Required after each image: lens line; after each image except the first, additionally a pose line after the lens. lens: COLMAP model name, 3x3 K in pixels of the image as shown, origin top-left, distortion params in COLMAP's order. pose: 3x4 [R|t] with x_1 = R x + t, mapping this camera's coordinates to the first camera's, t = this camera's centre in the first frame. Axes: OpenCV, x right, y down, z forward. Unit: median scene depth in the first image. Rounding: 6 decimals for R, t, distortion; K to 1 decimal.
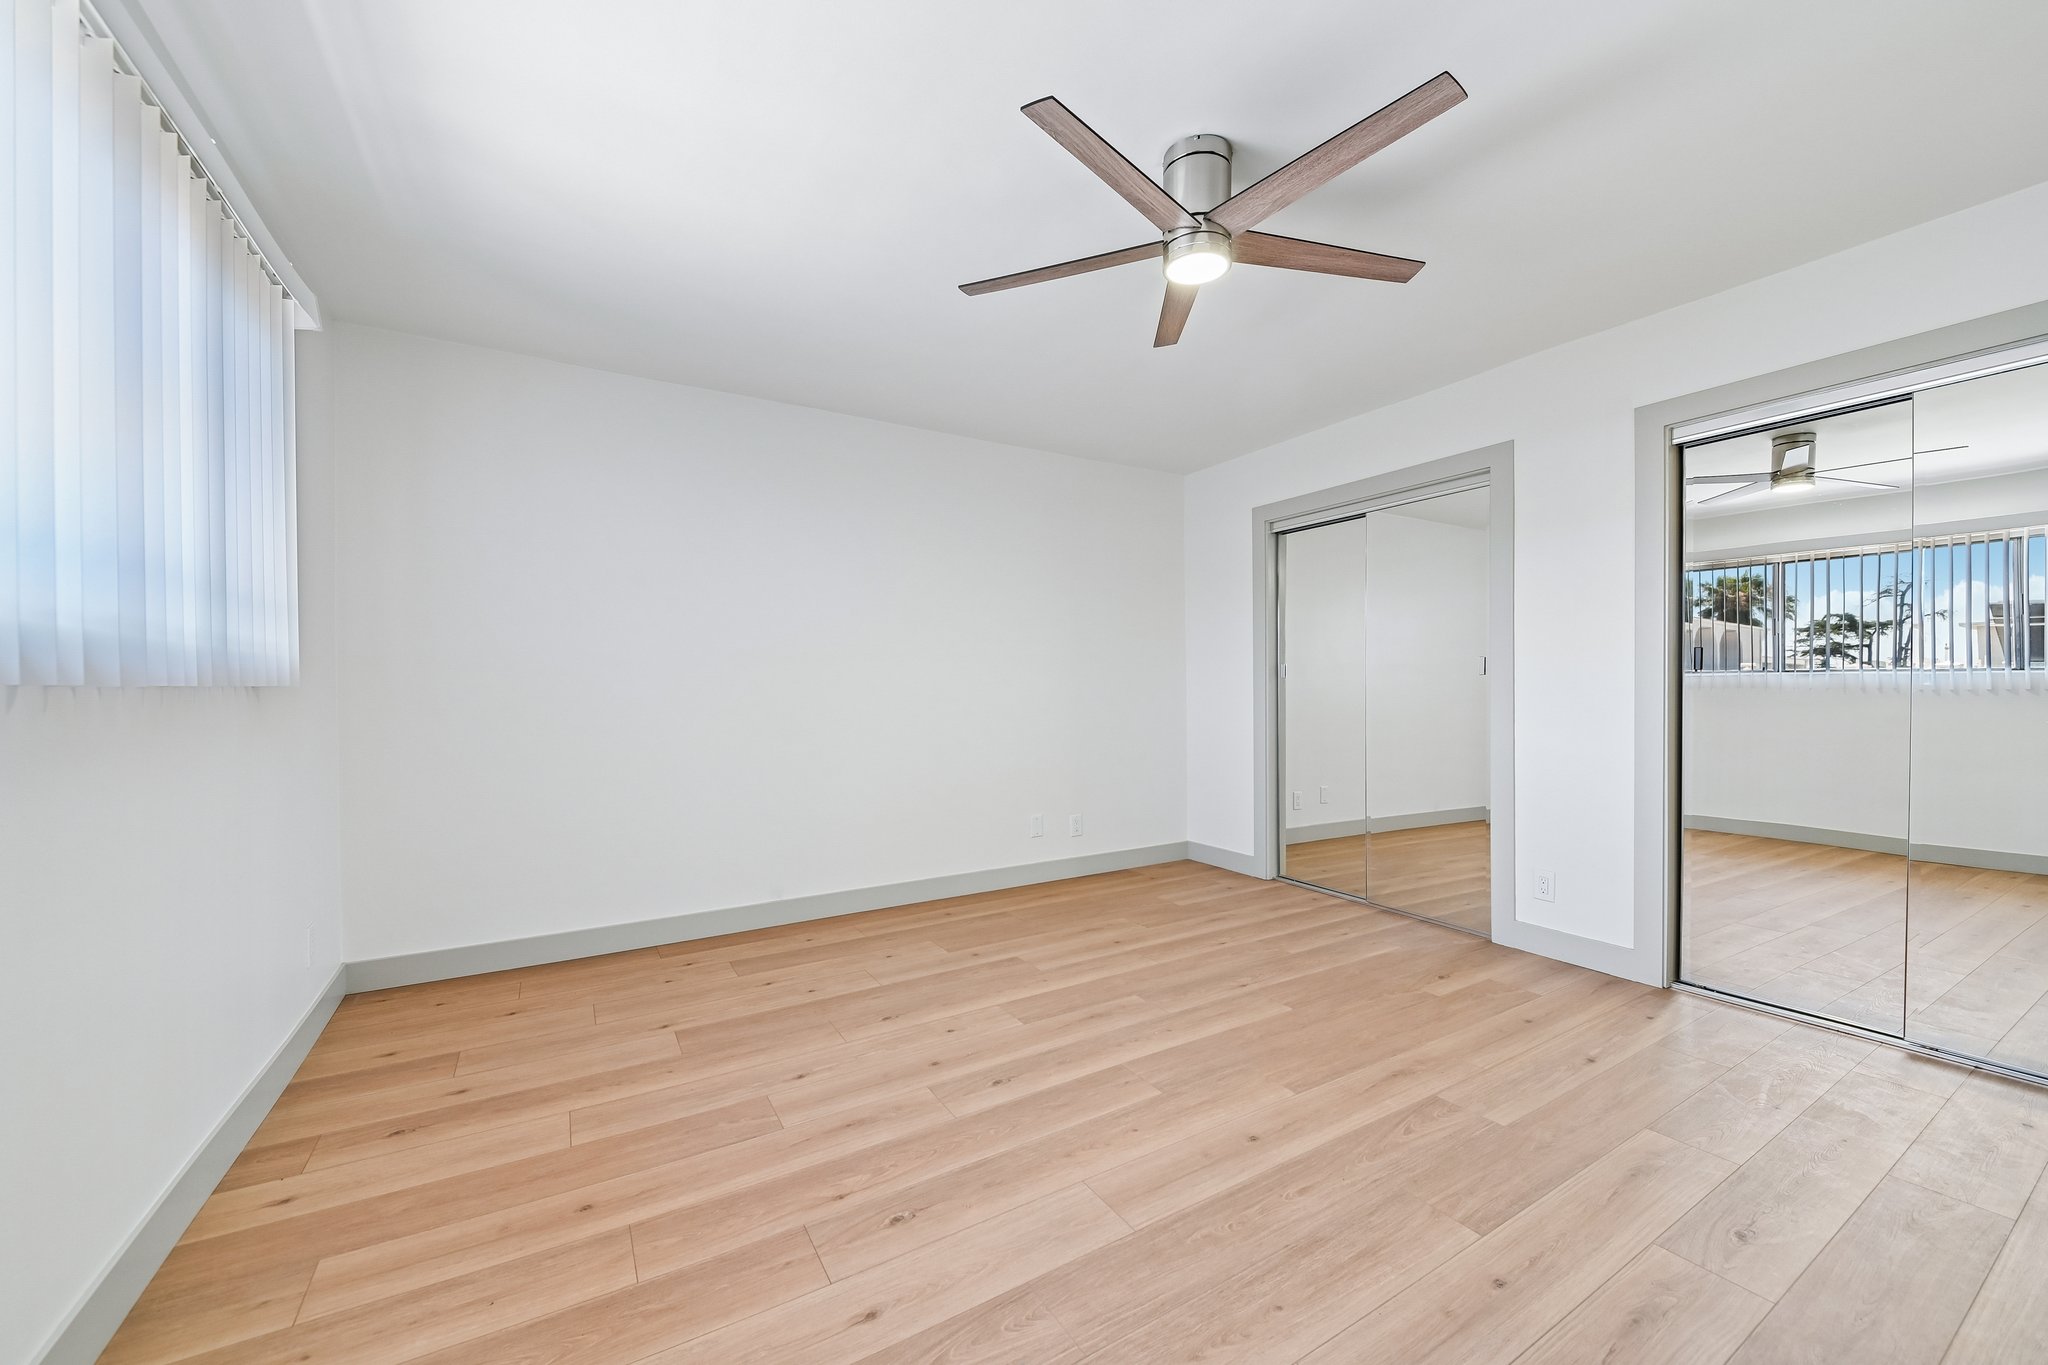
lens RADIAL K [[762.4, 0, 1030.7], [0, 762.4, 643.6], [0, 0, 1]] dist [0.023816, -0.015298]
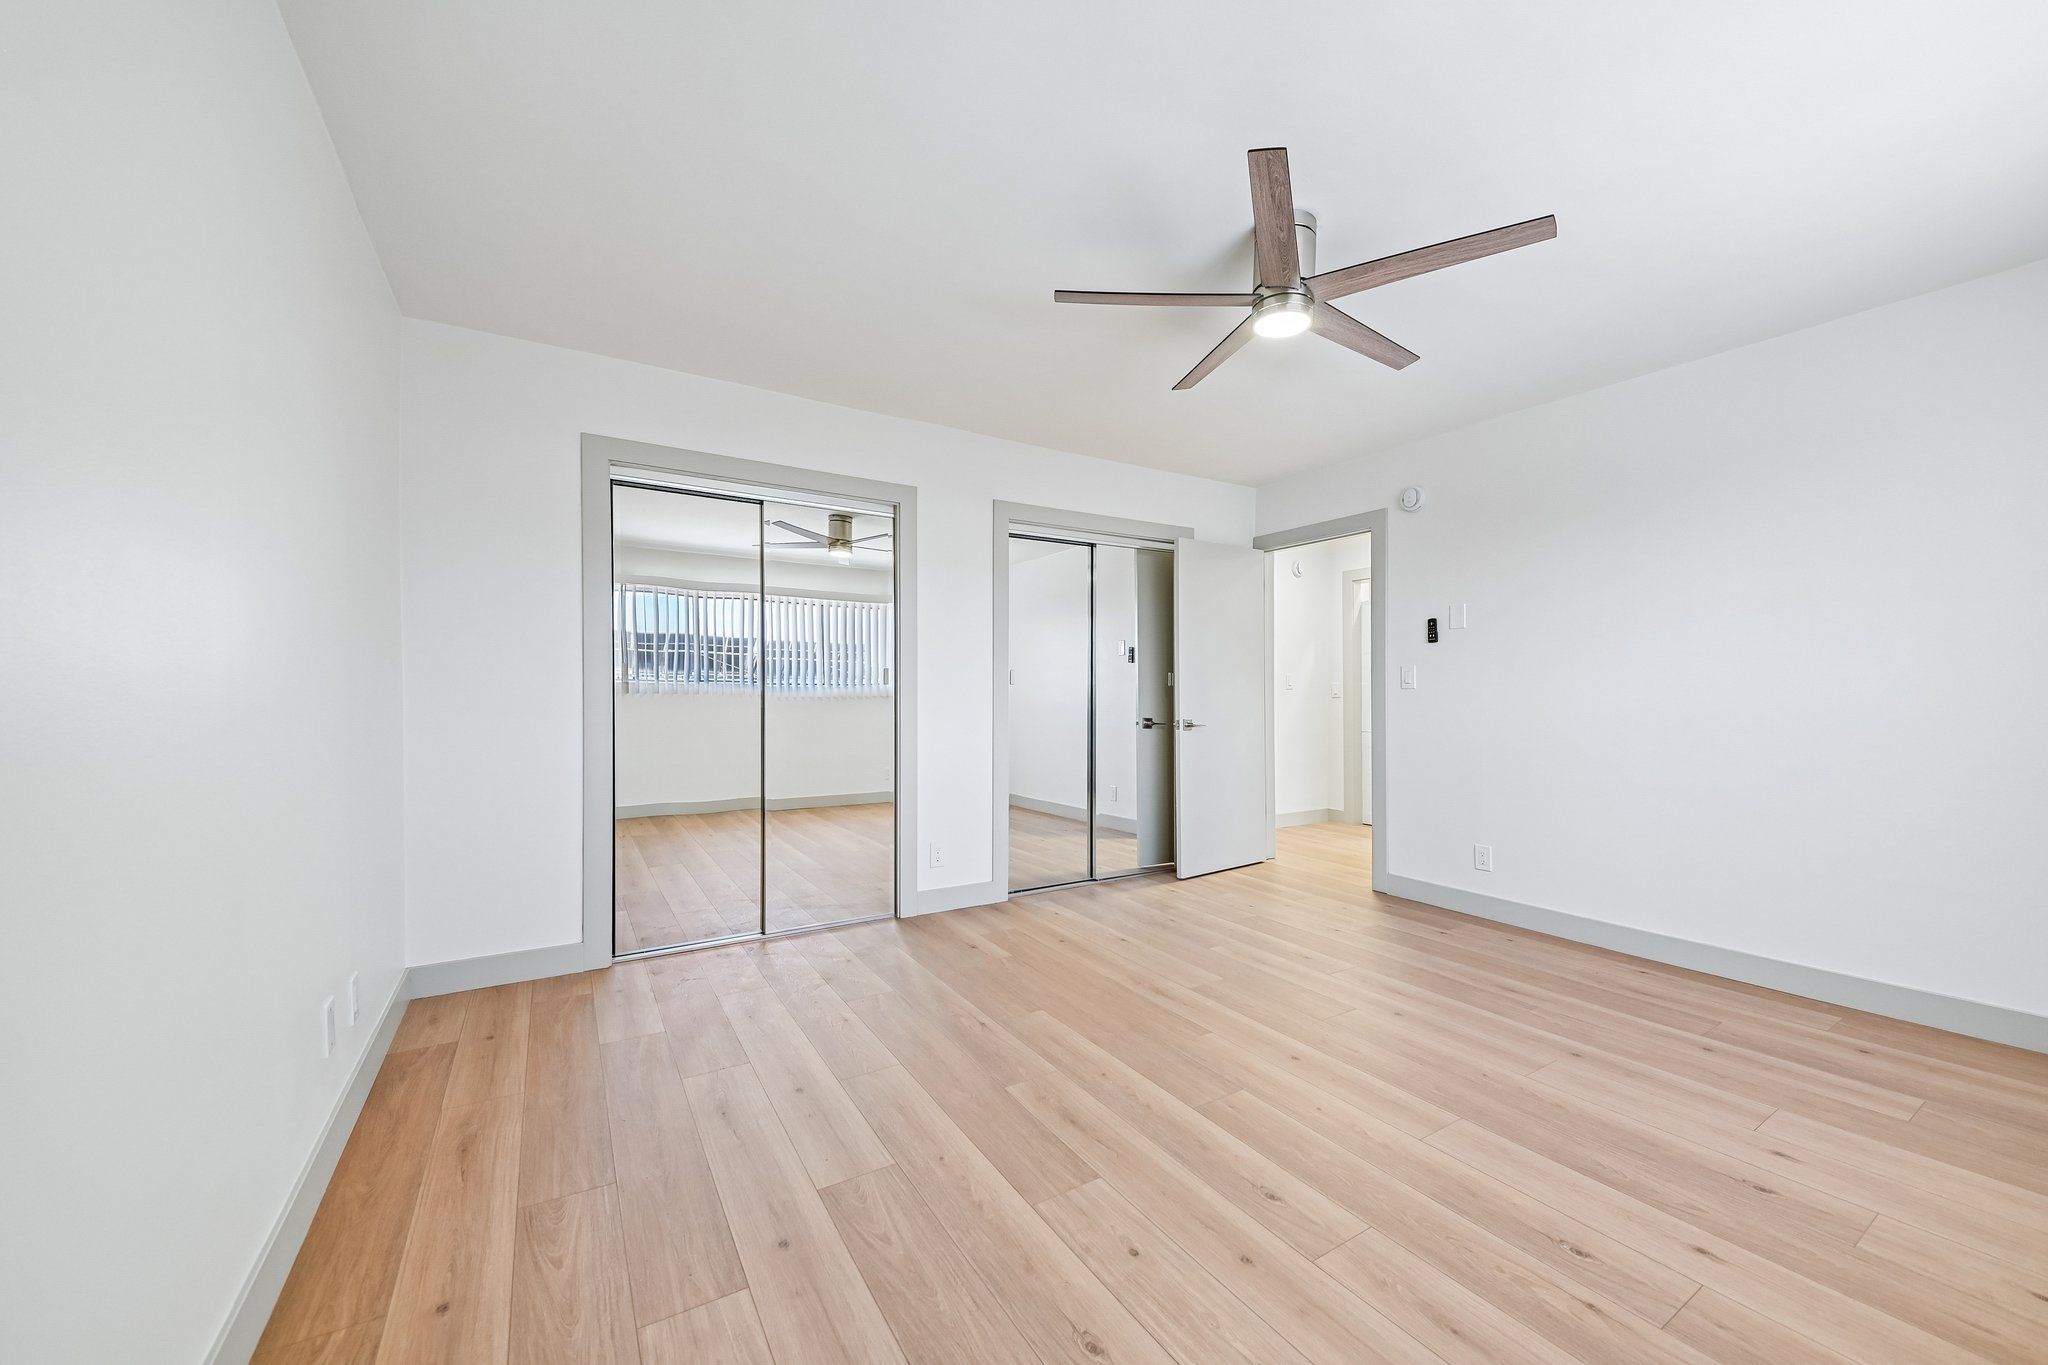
lens RADIAL K [[762.4, 0, 1030.7], [0, 762.4, 643.6], [0, 0, 1]] dist [0.023816, -0.015298]
pose [[-0.004915, 0.067656, 0.997697, -0.798547], [-0.055534, 0.996150, -0.067825, 0.065612], [-0.998445, -0.055739, -0.001139, 1.171613]]
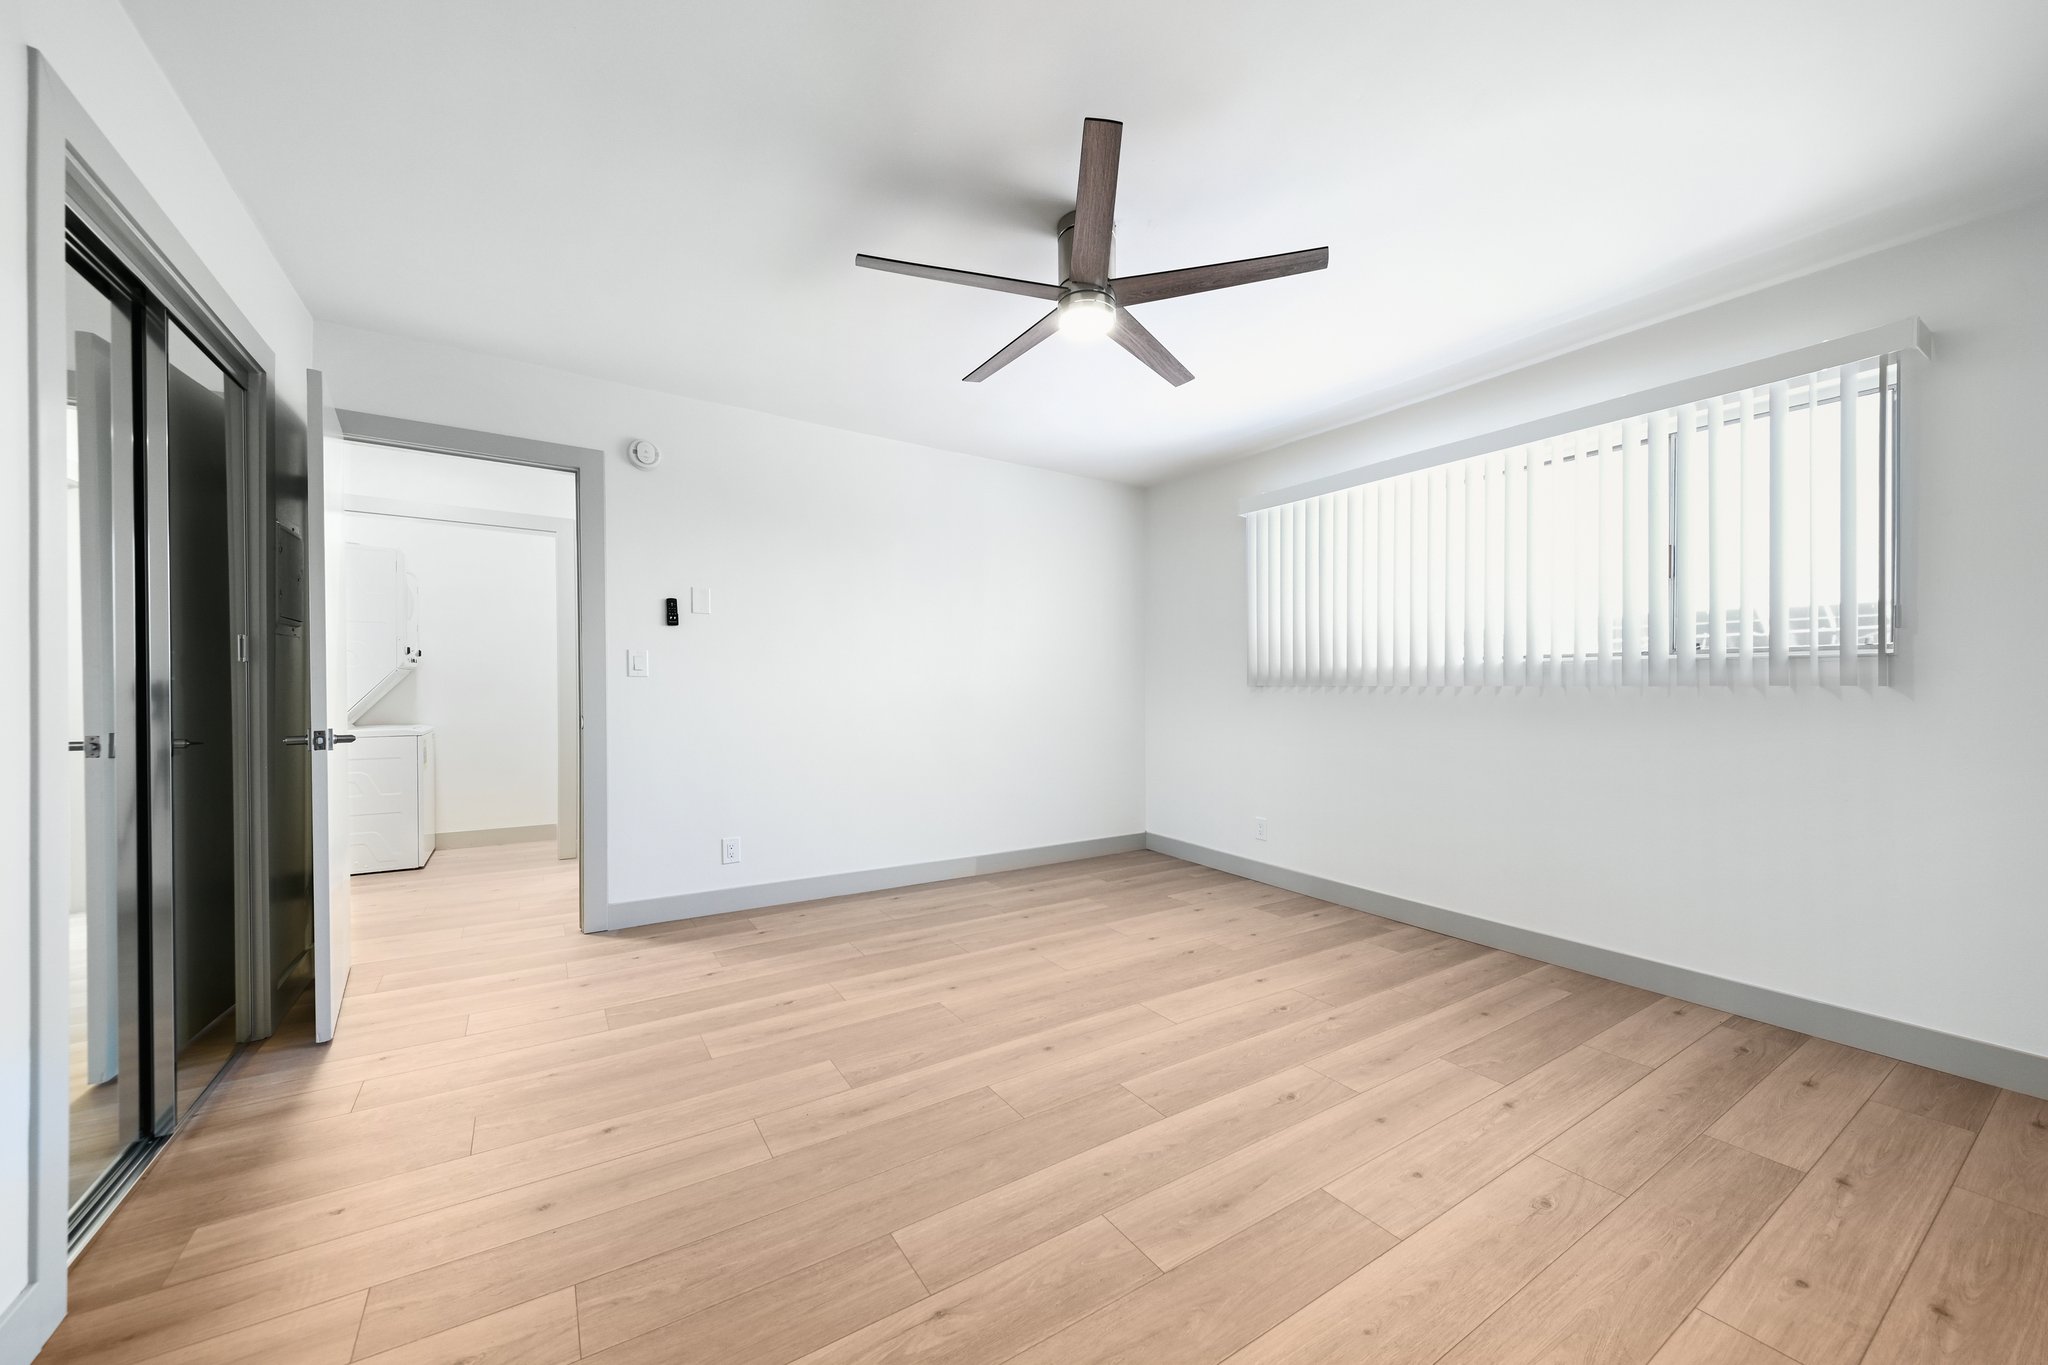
lens RADIAL K [[762.4, 0, 1030.7], [0, 762.4, 643.6], [0, 0, 1]] dist [0.023816, -0.015298]
pose [[-0.999403, -0.002563, -0.034457, 0.288906], [0.001295, 0.993765, -0.111483, 0.106532], [0.034528, -0.111461, -0.993169, 1.834963]]
